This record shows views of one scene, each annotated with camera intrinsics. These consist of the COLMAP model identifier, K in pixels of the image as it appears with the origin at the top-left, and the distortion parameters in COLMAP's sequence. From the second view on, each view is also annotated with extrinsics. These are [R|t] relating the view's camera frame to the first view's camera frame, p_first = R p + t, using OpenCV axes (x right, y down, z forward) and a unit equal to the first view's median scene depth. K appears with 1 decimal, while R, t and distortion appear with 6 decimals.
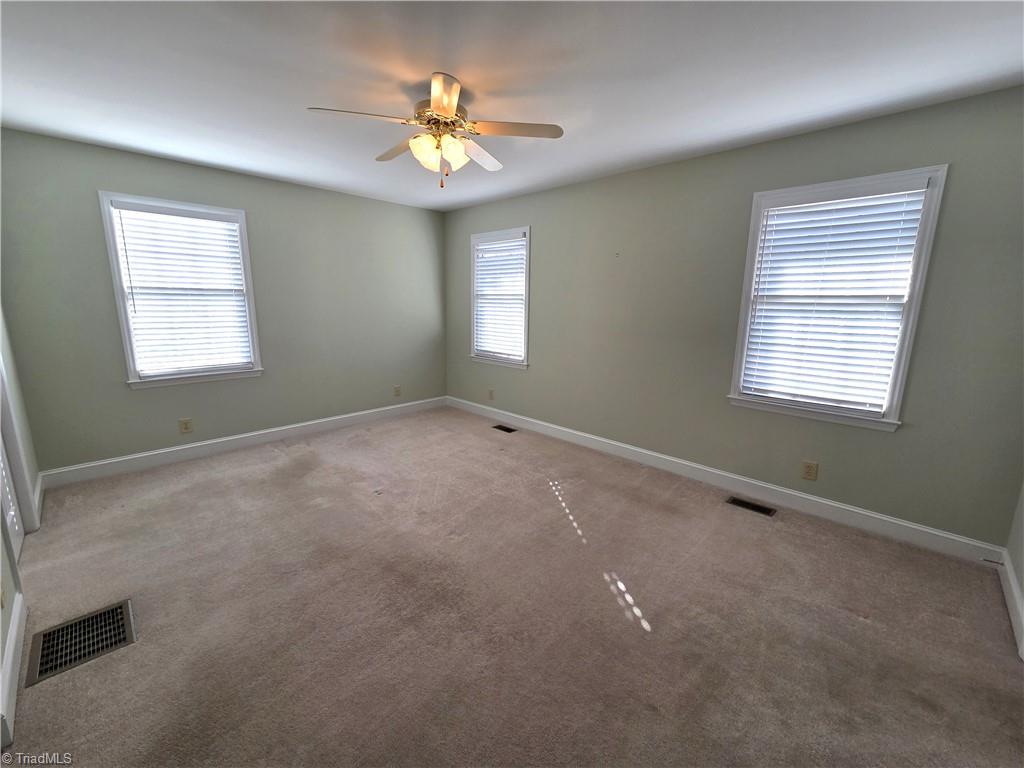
lens RADIAL K [[423.5, 0, 514.1], [0, 423.5, 379.6], [0, 0, 1]] dist [0.008619, 0.000116]
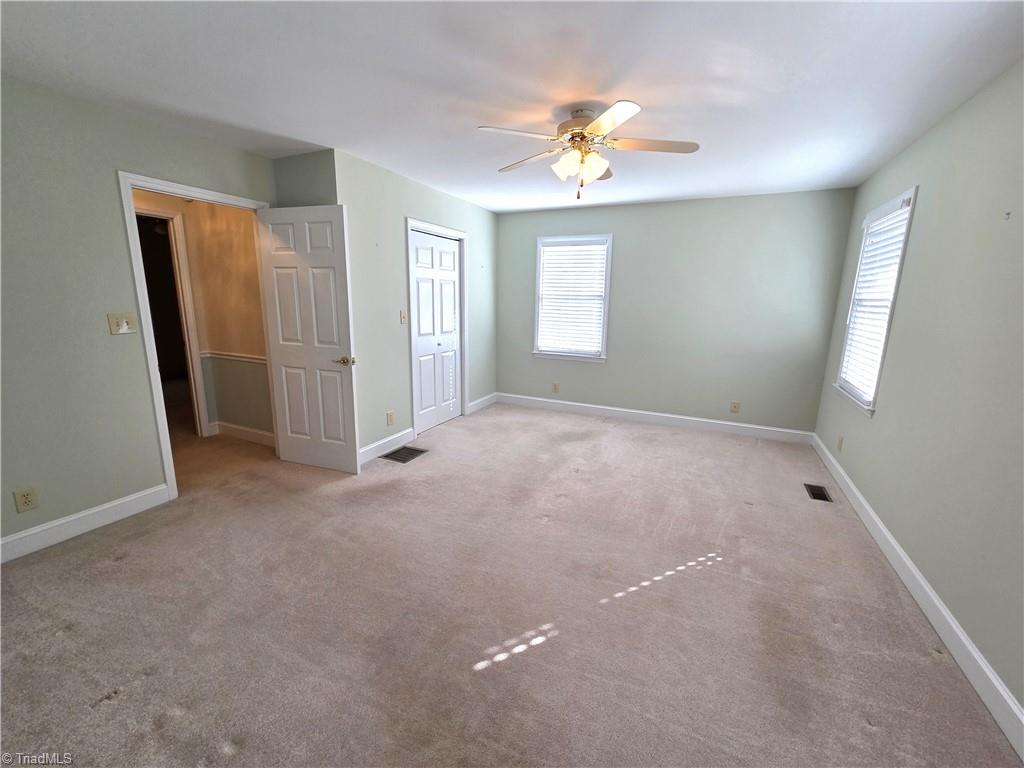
lens RADIAL K [[423.5, 0, 514.1], [0, 423.5, 379.6], [0, 0, 1]] dist [0.008619, 0.000116]
pose [[0.323847, 0.178238, -0.929169, 0.557769], [-0.190439, 0.974274, 0.120516, -0.068924], [0.926745, 0.137921, 0.349459, 0.350701]]
